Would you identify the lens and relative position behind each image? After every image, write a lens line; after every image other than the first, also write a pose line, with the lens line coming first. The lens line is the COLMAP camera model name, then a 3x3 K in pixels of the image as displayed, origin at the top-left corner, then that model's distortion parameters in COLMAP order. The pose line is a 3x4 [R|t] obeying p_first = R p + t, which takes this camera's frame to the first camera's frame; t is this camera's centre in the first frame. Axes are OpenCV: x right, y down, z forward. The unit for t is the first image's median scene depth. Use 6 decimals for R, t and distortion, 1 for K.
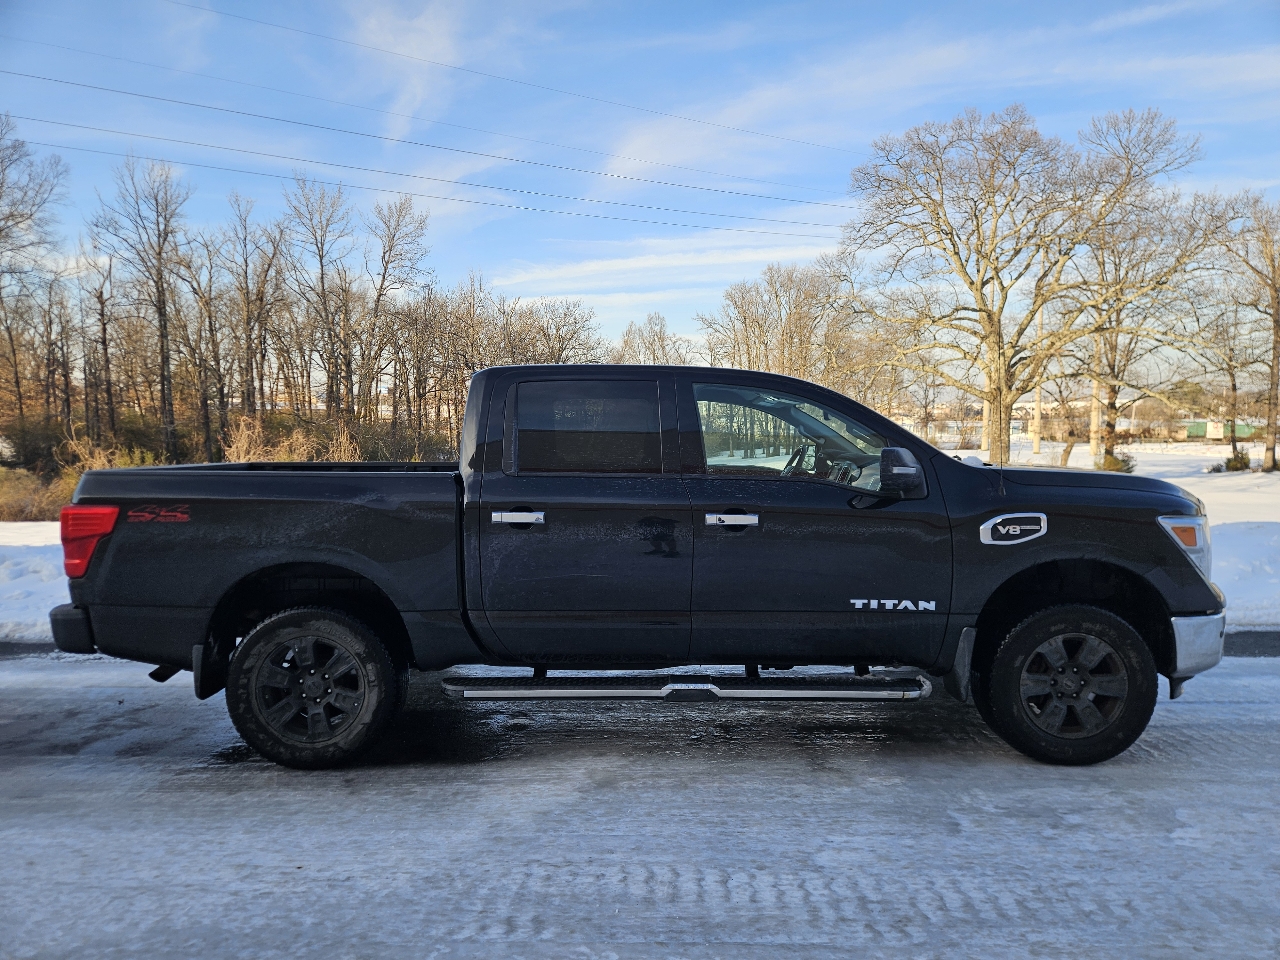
lens RADIAL K [[843.0, 0, 635.9], [0, 843.0, 485.8], [0, 0, 1]] dist [0.074805, -0.057846]
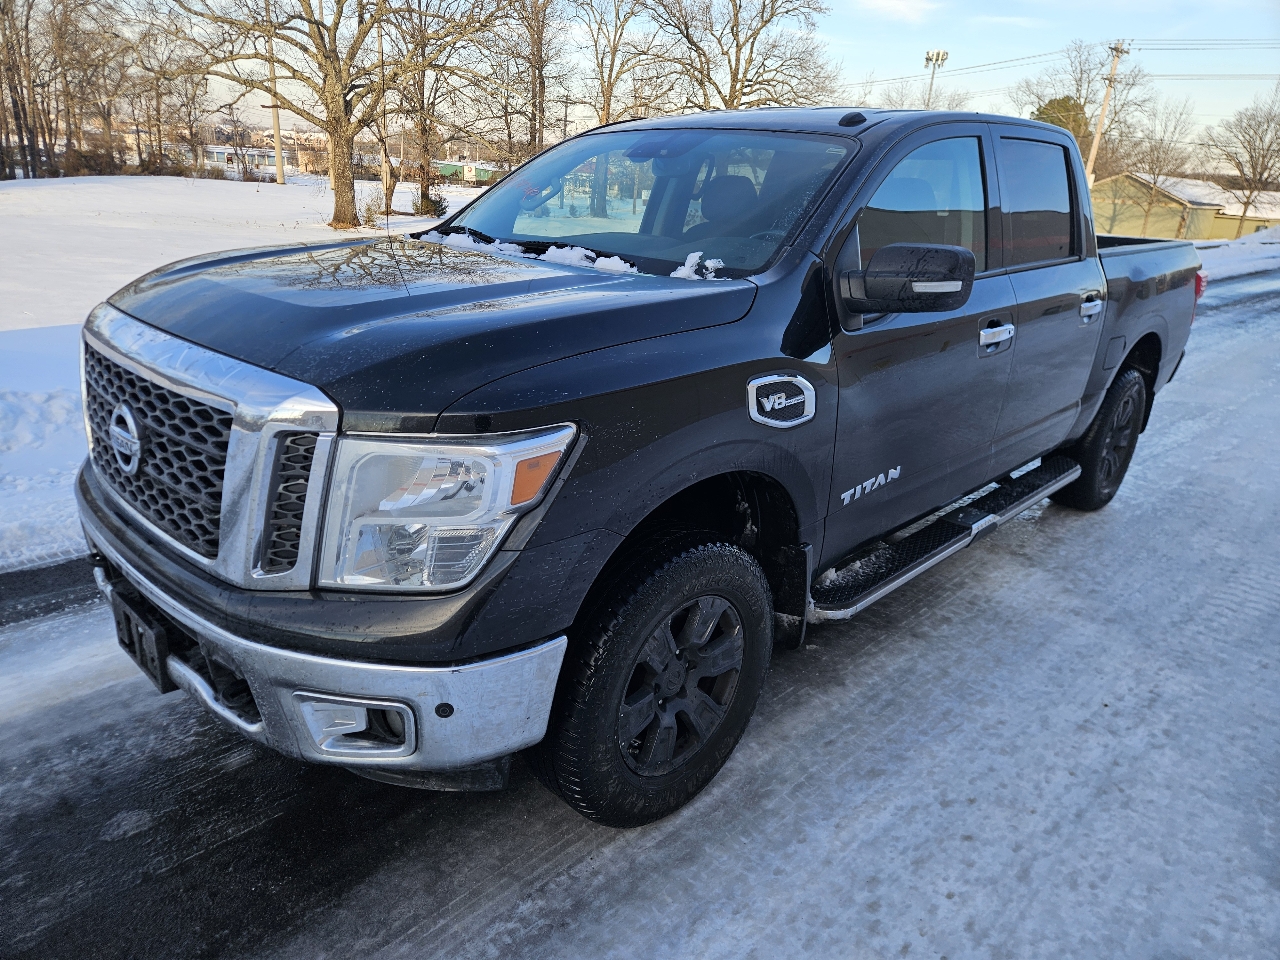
lens RADIAL K [[844.5, 0, 633.1], [0, 844.5, 475.1], [0, 0, 1]] dist [0.074180, -0.059407]
pose [[0.701932, -0.197004, 0.684456, -0.077984], [-0.005078, 0.959578, 0.281399, -0.003474], [-0.712226, -0.200998, 0.672558, 0.045350]]
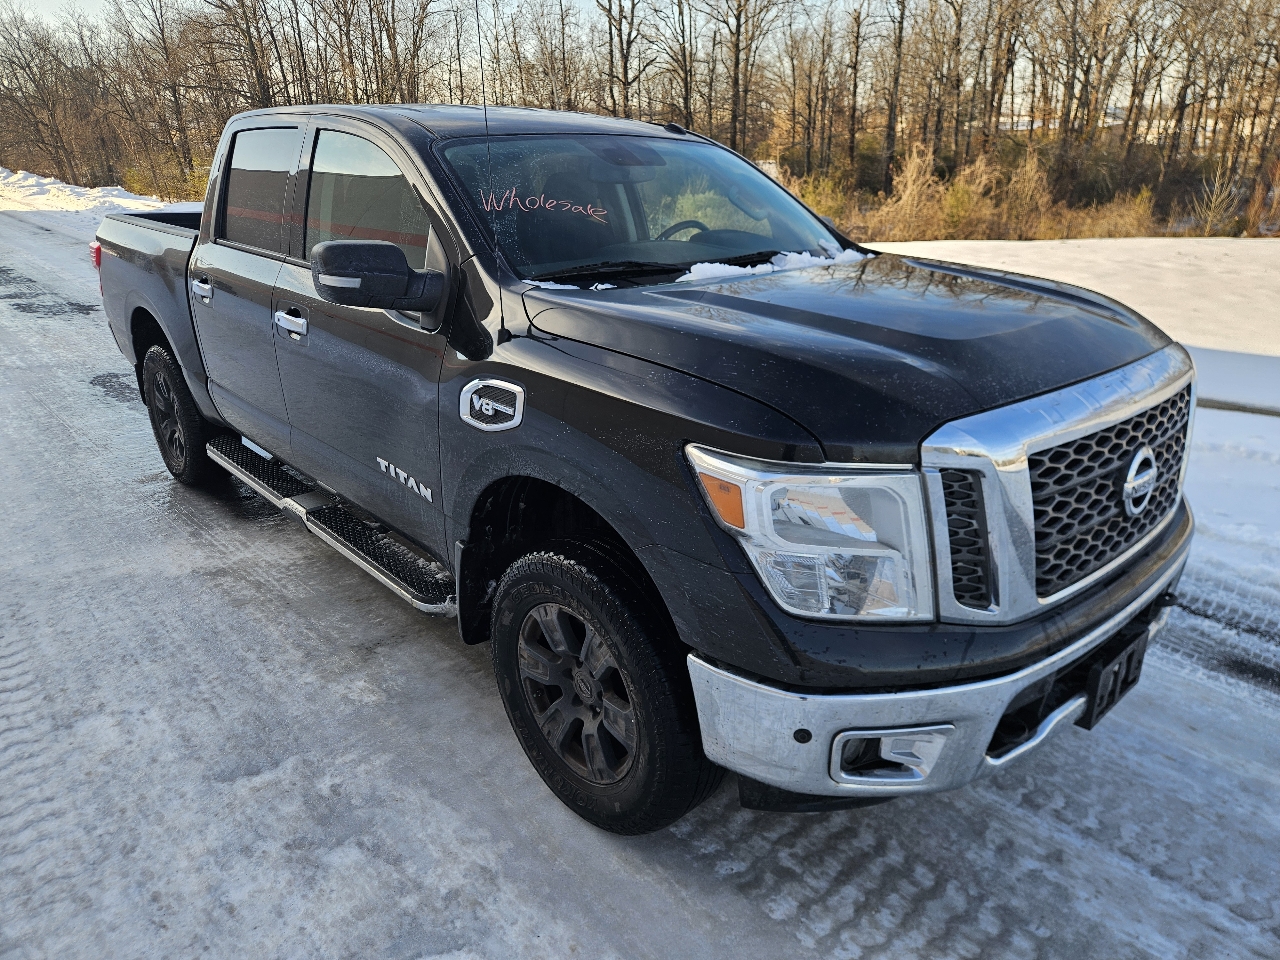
lens RADIAL K [[845.9, 0, 627.3], [0, 845.9, 468.9], [0, 0, 1]] dist [0.069678, -0.055837]
pose [[0.672681, 0.253710, -0.695077, 0.066417], [-0.046634, 0.952047, 0.302376, -0.006103], [0.738462, -0.170988, 0.652256, 0.050913]]
